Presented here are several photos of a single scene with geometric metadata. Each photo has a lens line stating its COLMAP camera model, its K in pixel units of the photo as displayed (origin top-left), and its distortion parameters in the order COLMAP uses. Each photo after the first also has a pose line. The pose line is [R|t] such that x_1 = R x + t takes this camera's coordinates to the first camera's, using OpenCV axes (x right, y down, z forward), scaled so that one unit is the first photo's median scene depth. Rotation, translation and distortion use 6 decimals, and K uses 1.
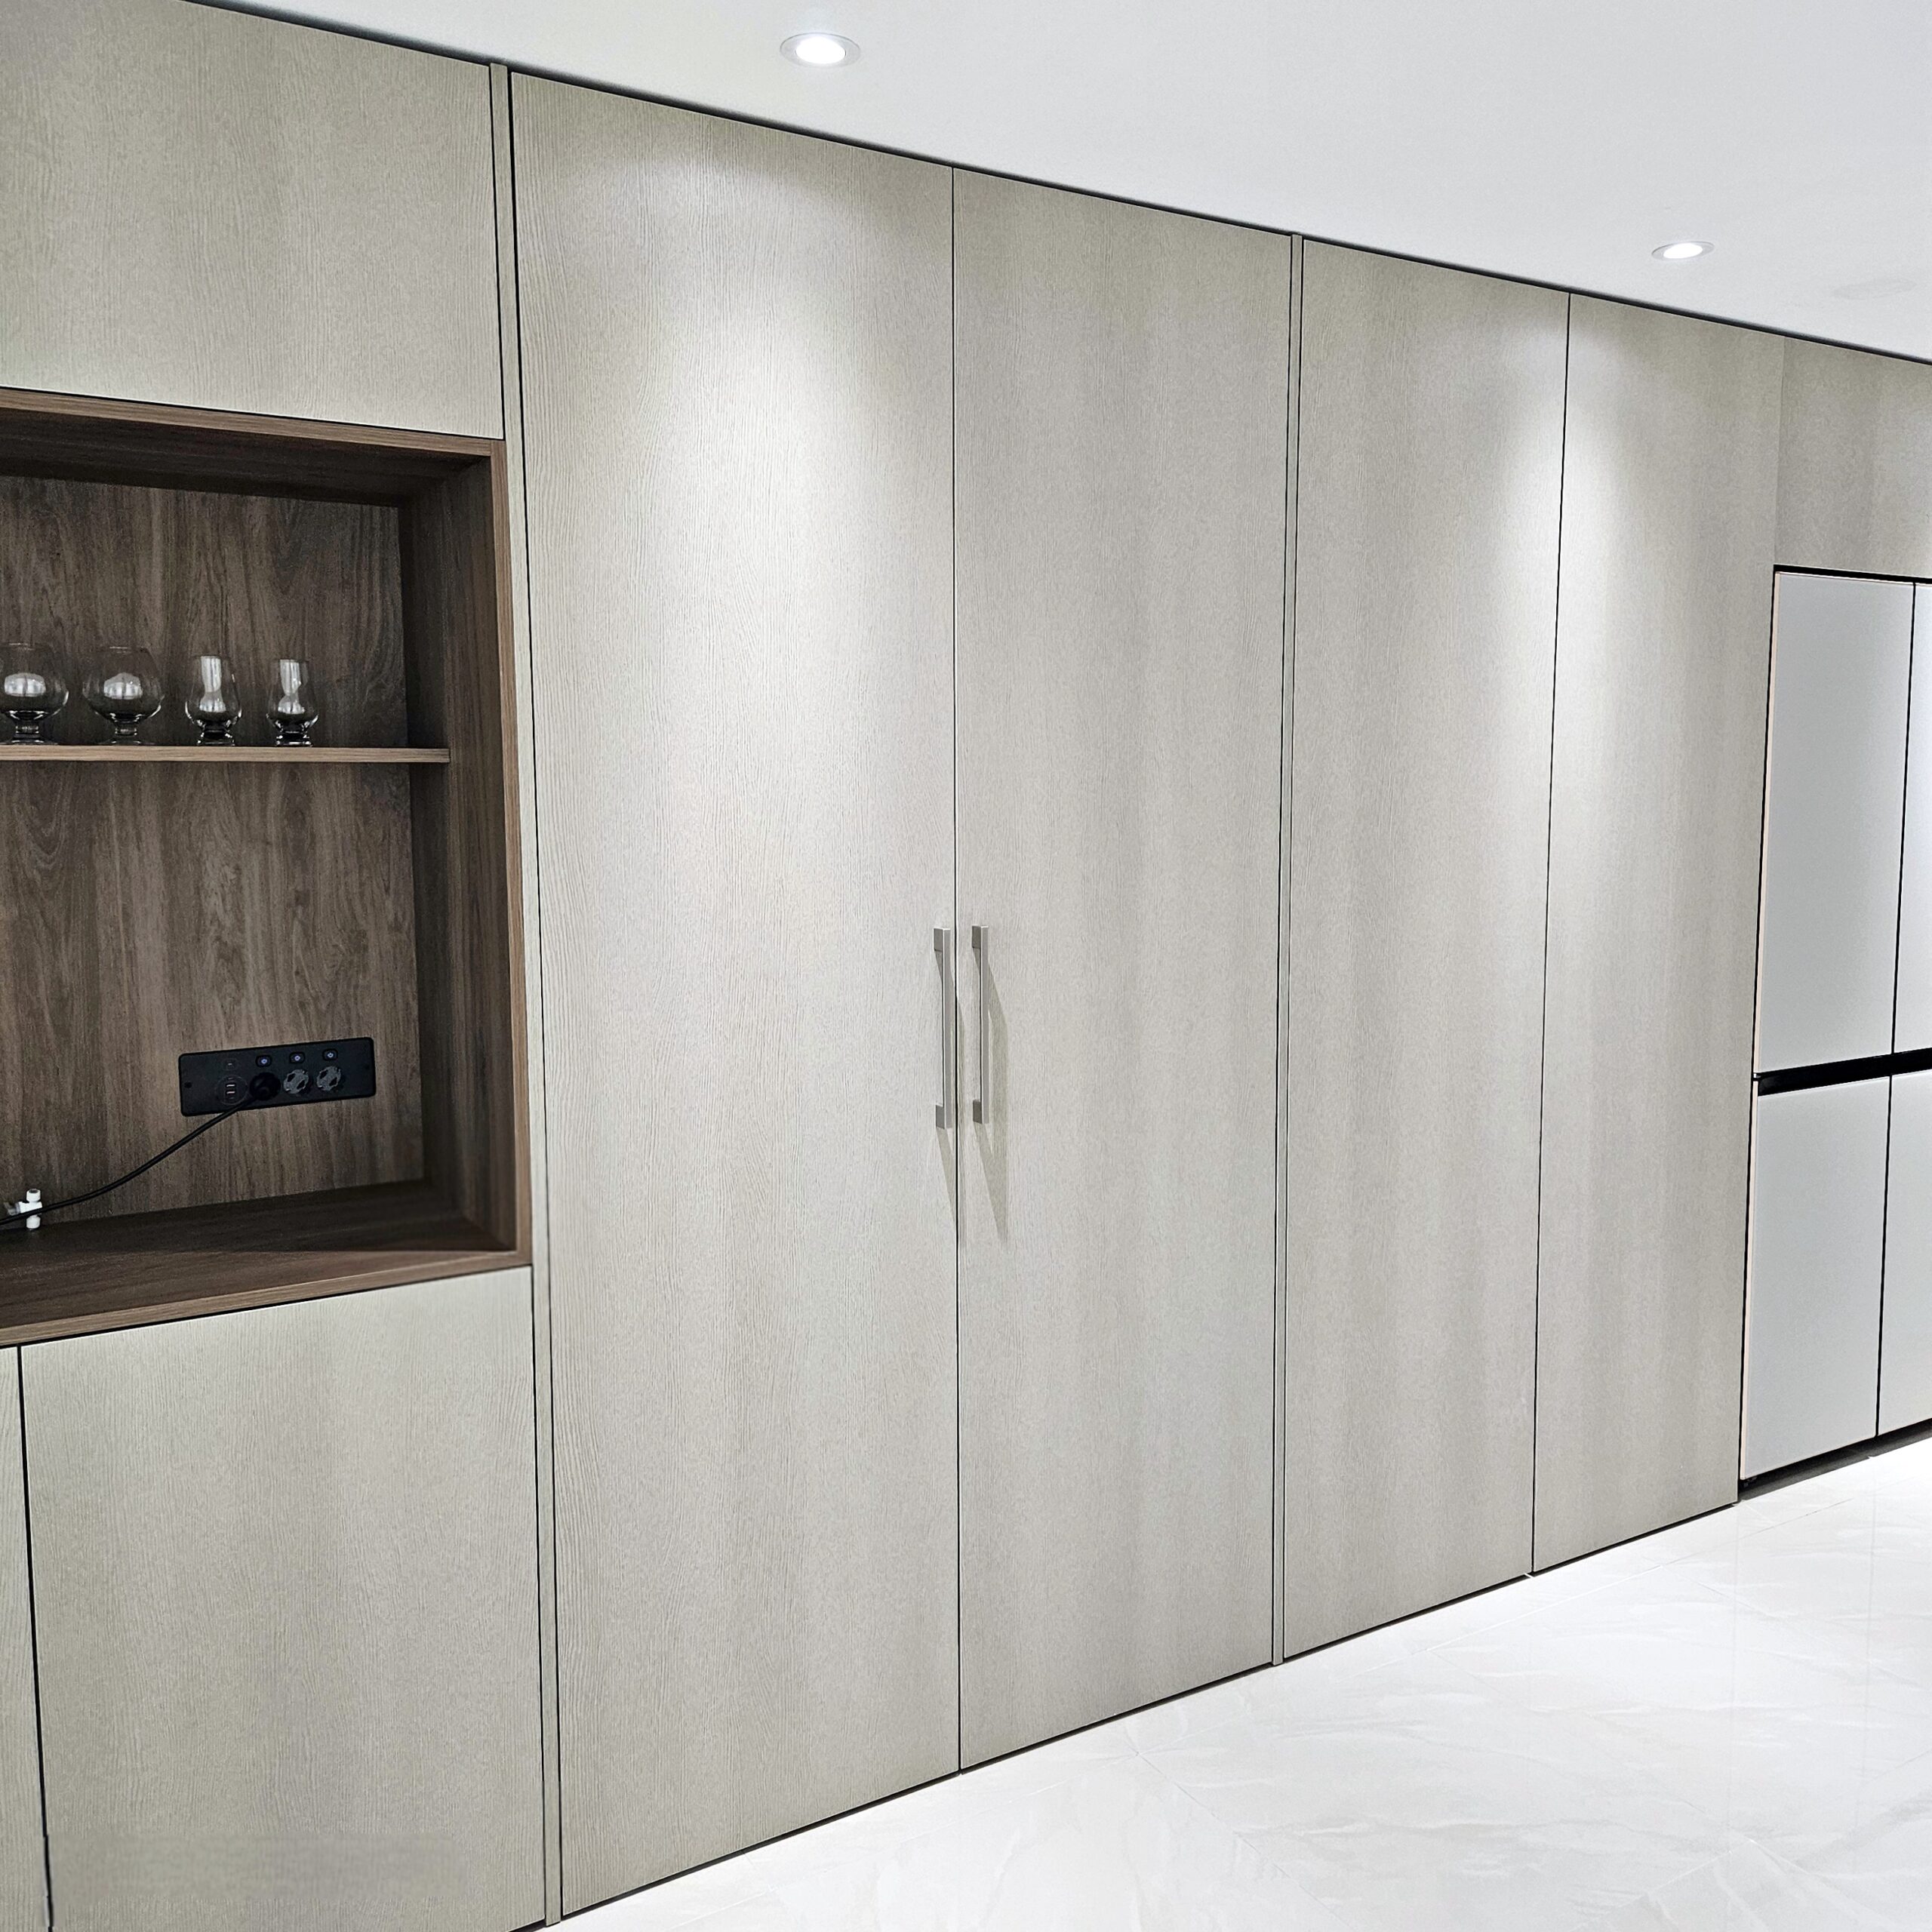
lens RADIAL K [[1708.8, 0, 972.7], [0, 1708.8, 948.8], [0, 0, 1]] dist [0.090240, -0.090812]
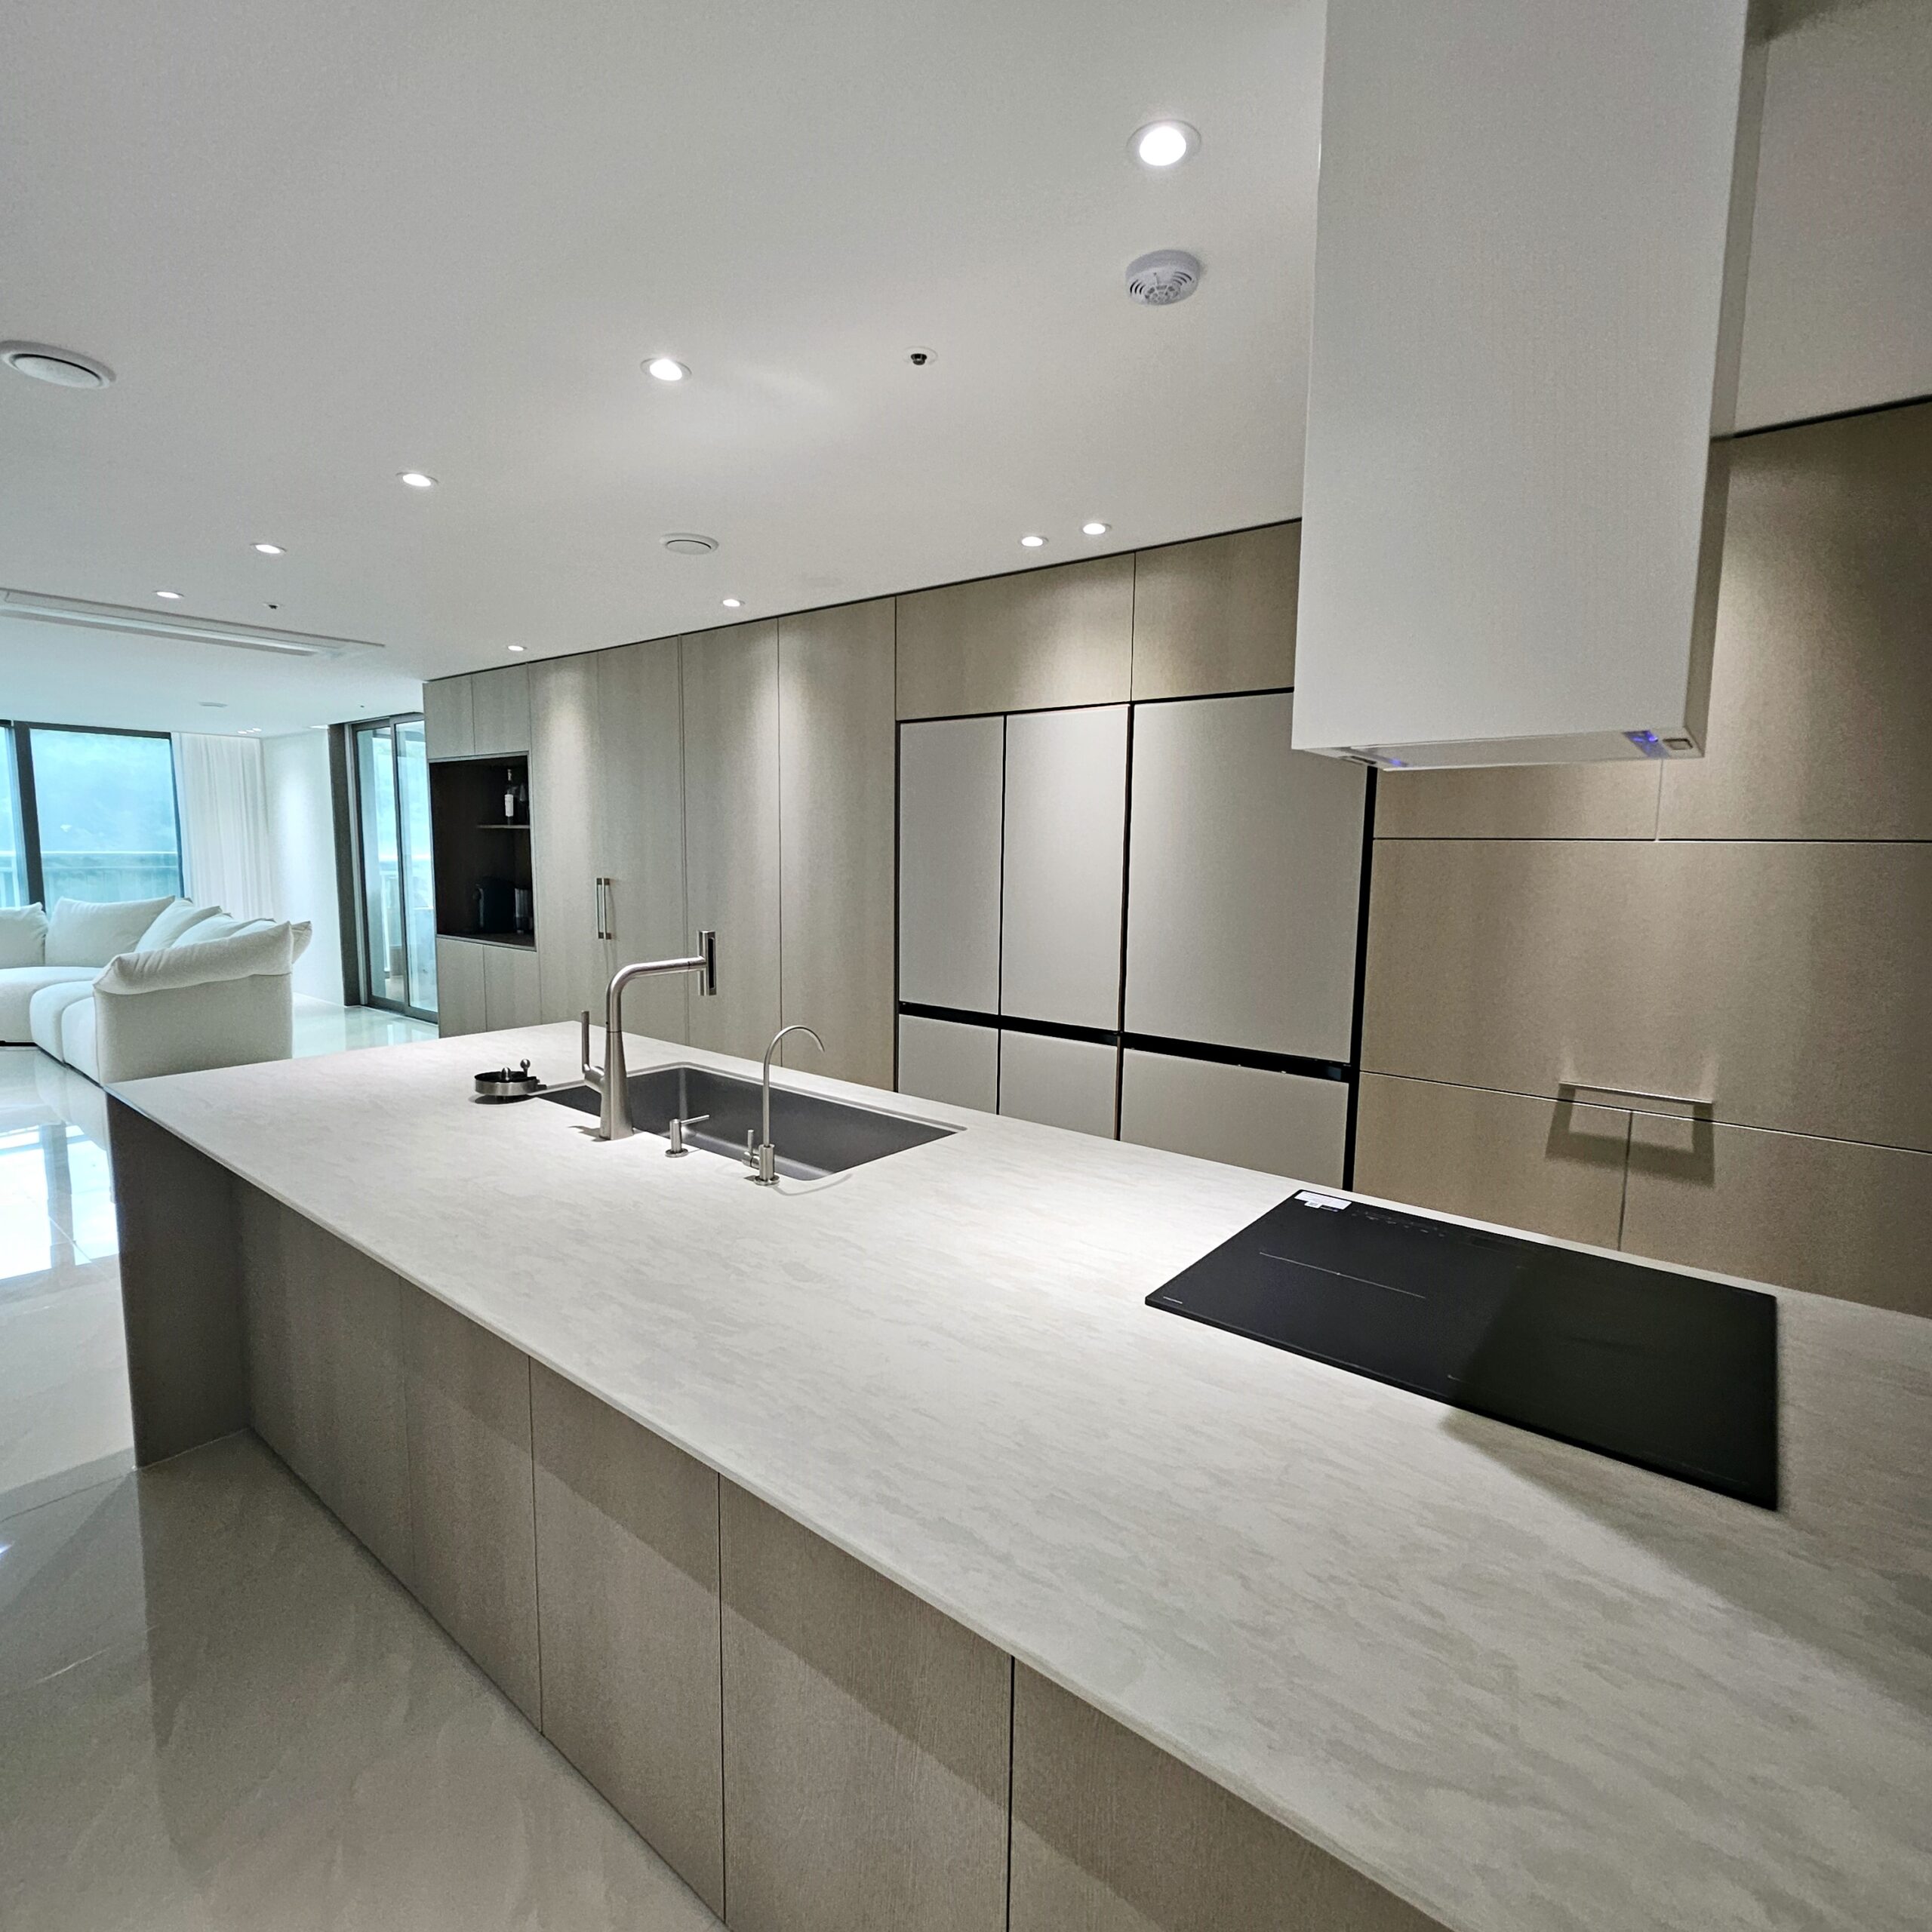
lens RADIAL K [[1021.2, 0, 998.8], [0, 1021.2, 969.8], [0, 0, 1]] dist [0.005392, 0.000906]
pose [[0.360265, 0.122140, -0.924819, 2.009702], [-0.104932, 0.990405, 0.089926, -0.092635], [0.926930, 0.064646, 0.369625, 0.950974]]
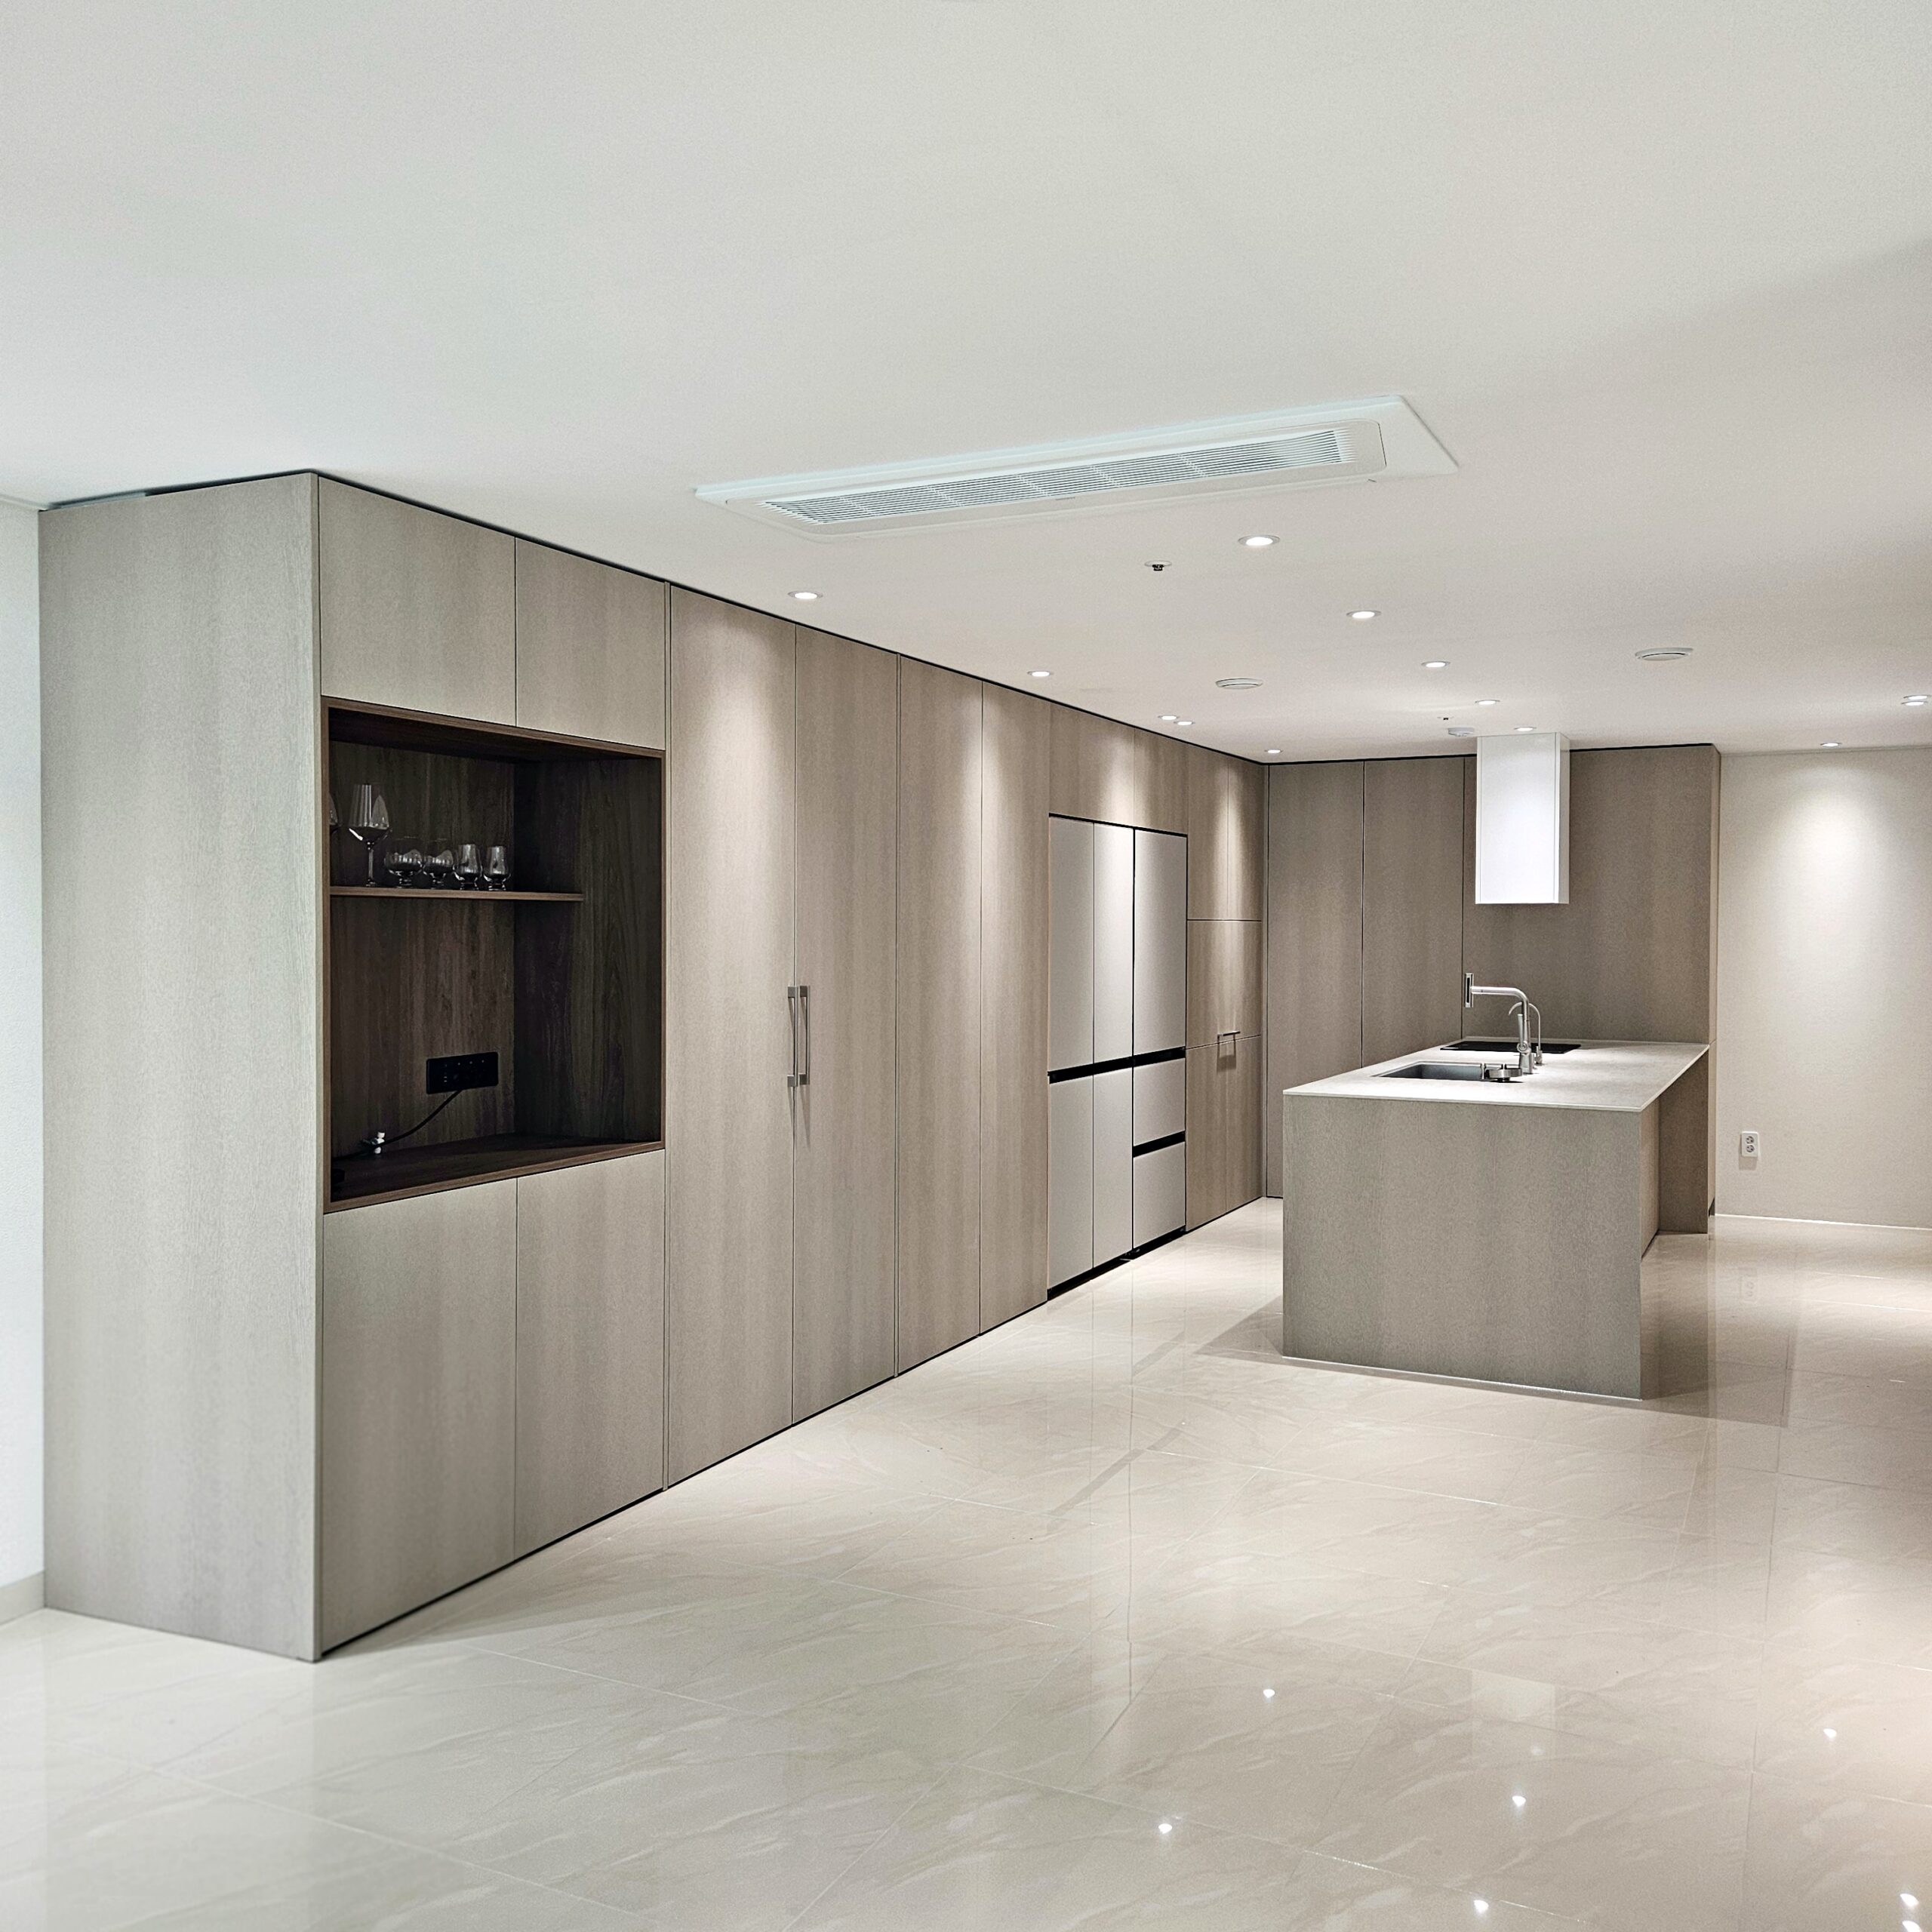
lens RADIAL K [[1719.8, 0, 980.6], [0, 1719.8, 959.2], [0, 0, 1]] dist [0.083655, -0.068657]
pose [[0.839262, -0.002952, 0.543720, -0.891538], [0.047262, 0.996596, -0.067541, 0.098957], [-0.541670, 0.082382, 0.836545, -0.778386]]
